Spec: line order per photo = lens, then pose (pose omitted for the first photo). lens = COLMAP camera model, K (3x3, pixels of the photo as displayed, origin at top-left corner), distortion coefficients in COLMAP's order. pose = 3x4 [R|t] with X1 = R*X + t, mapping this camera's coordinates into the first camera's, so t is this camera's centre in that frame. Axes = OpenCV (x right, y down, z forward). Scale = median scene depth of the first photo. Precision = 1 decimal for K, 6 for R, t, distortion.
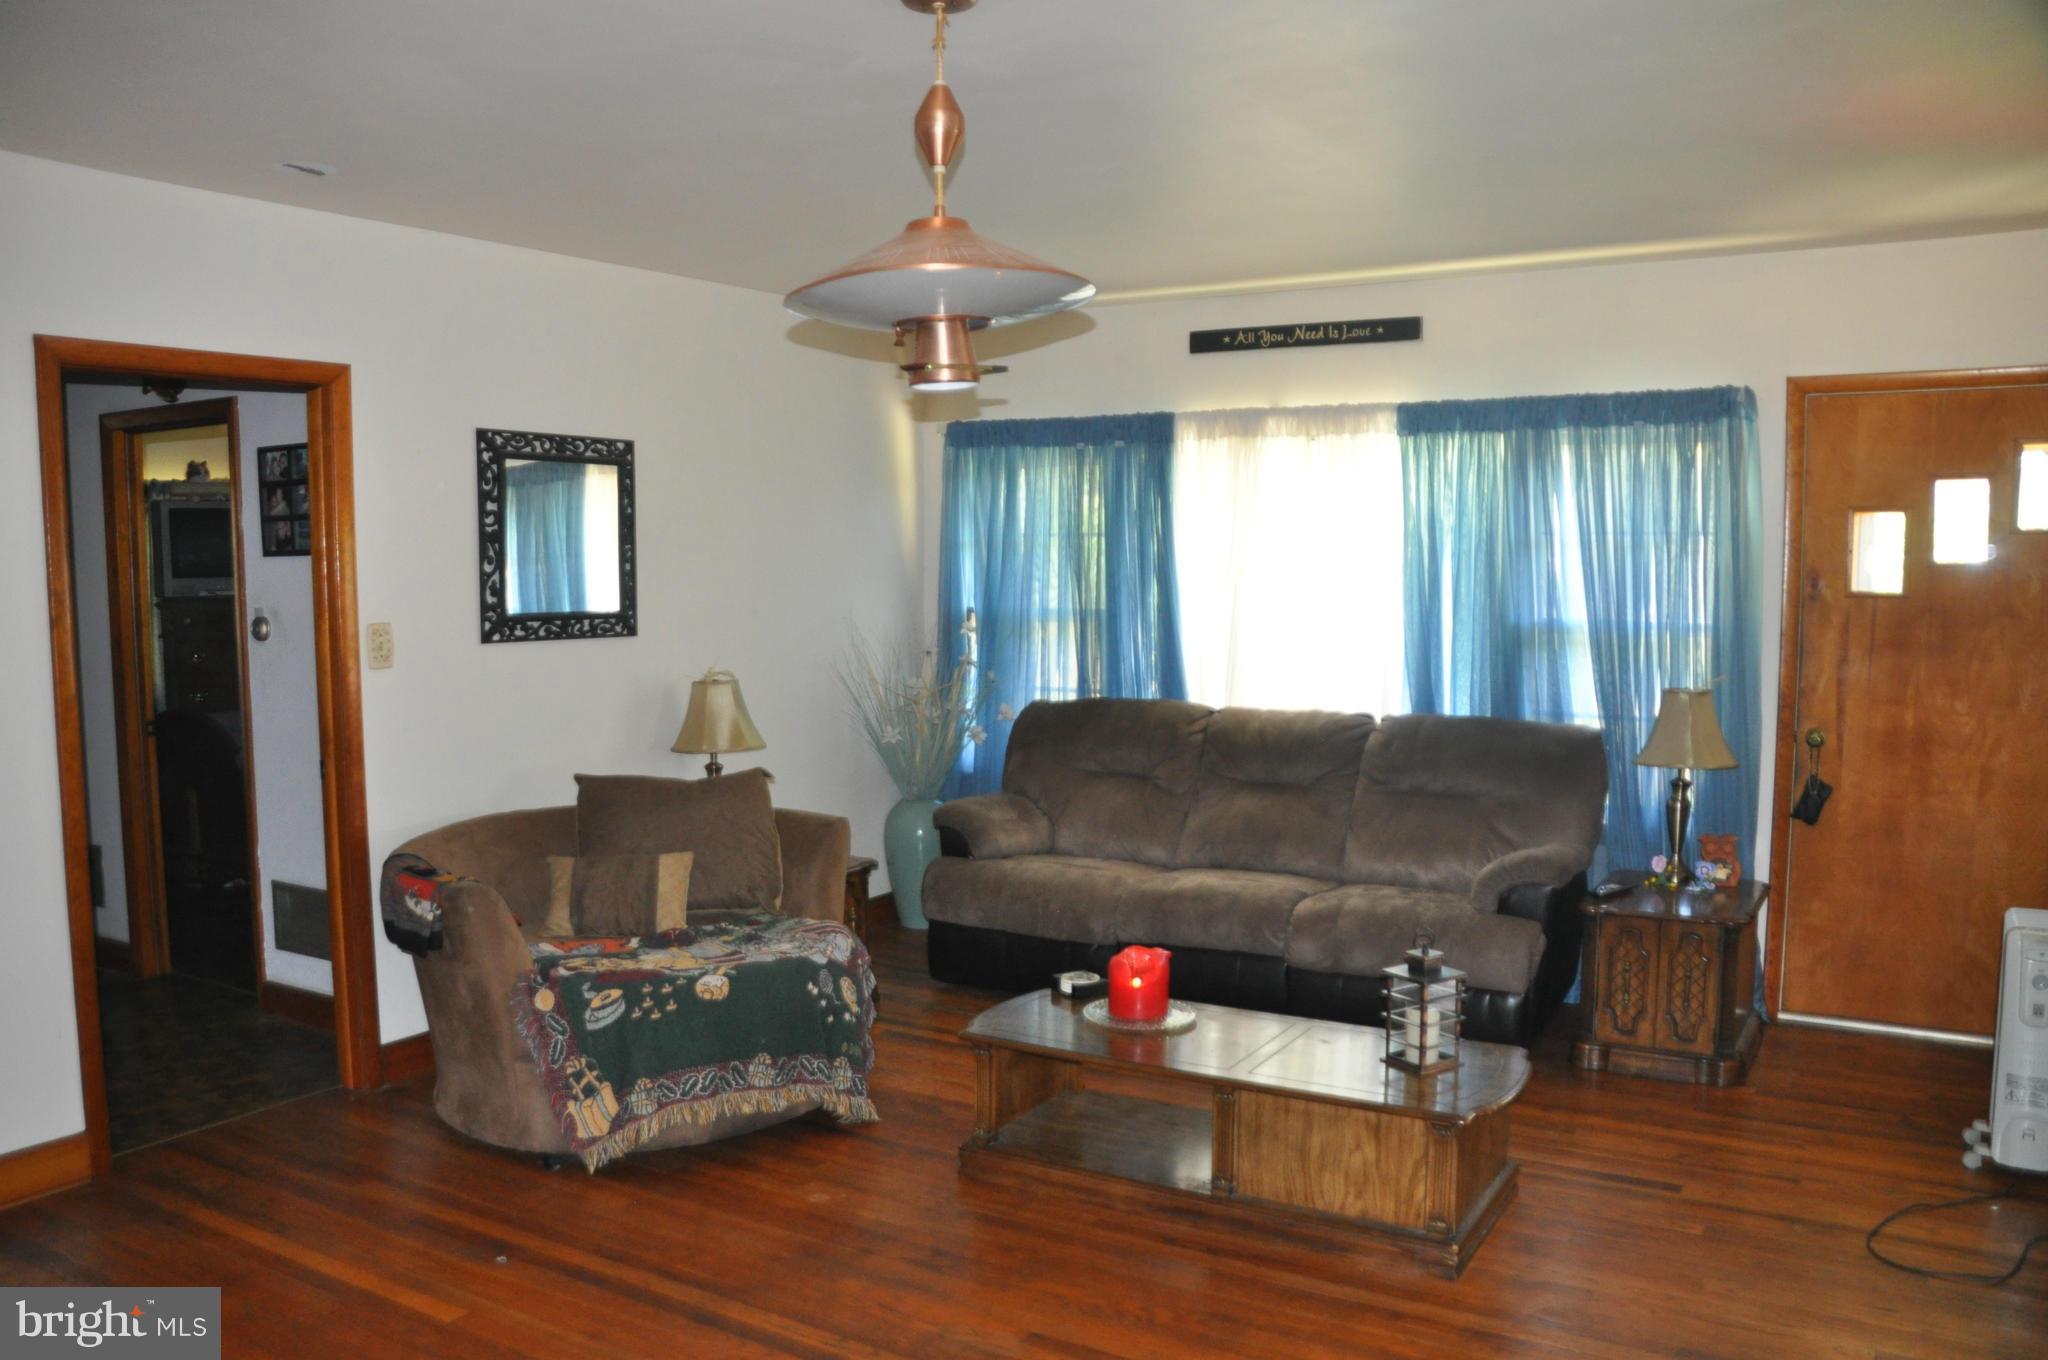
lens RADIAL K [[1735.7, 0, 1024.2], [0, 1735.7, 749.3], [0, 0, 1]] dist [-0.002336, 0.001689]
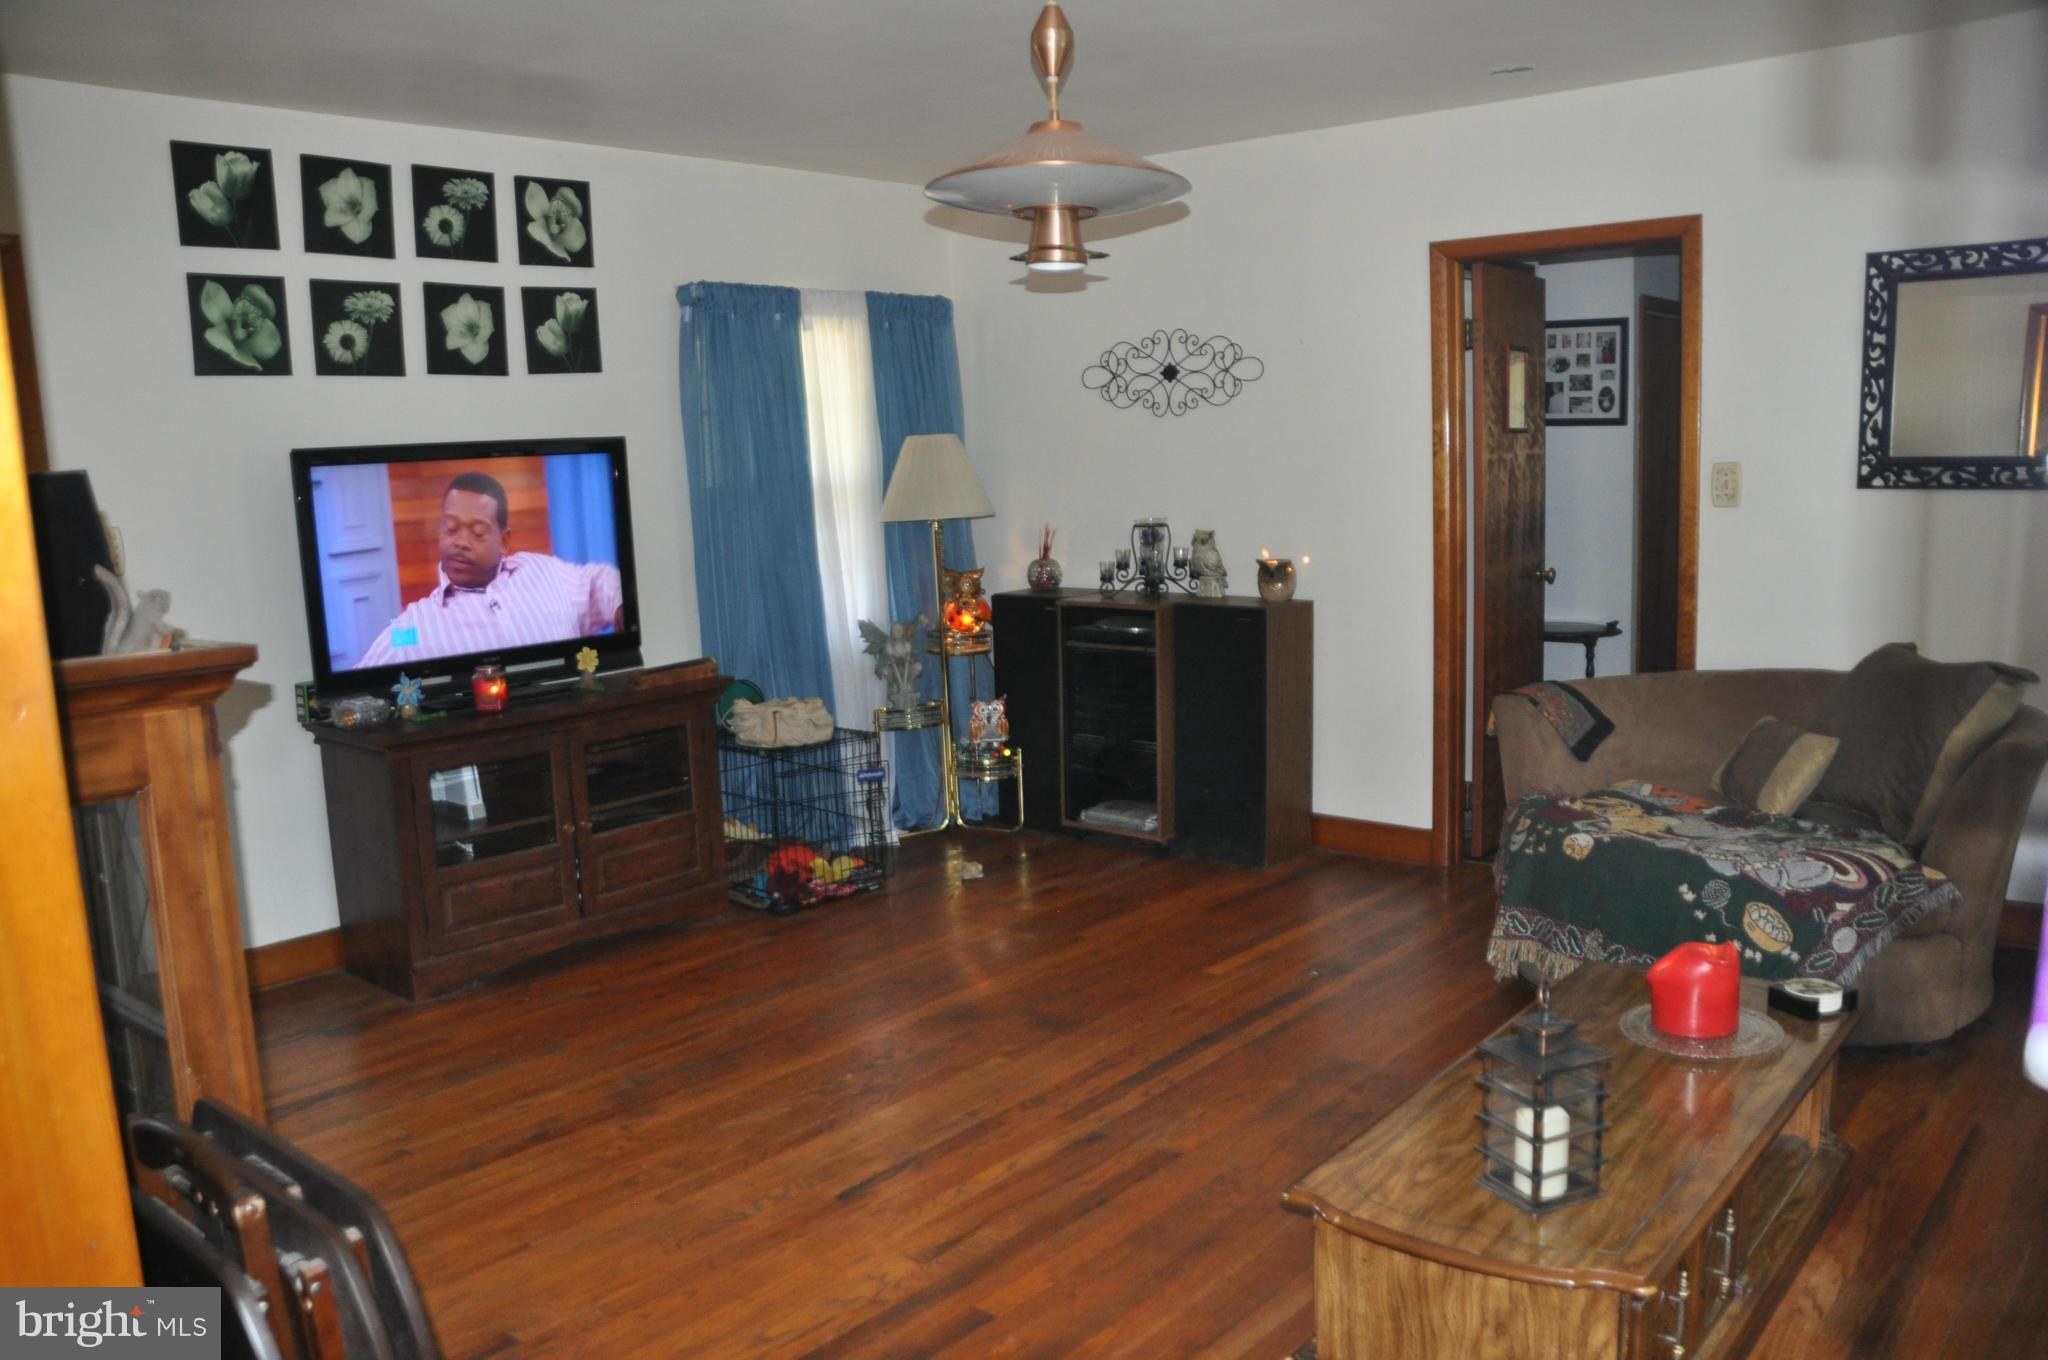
lens RADIAL K [[1698.8, 0, 1024.0], [0, 1698.8, 680.0], [0, 0, 1]] dist [0.092595, 0.002518]
pose [[-0.061275, 0.156245, -0.985816, 0.700334], [-0.095365, 0.982237, 0.161605, -0.072893], [0.993555, 0.103915, -0.045286, 0.651988]]
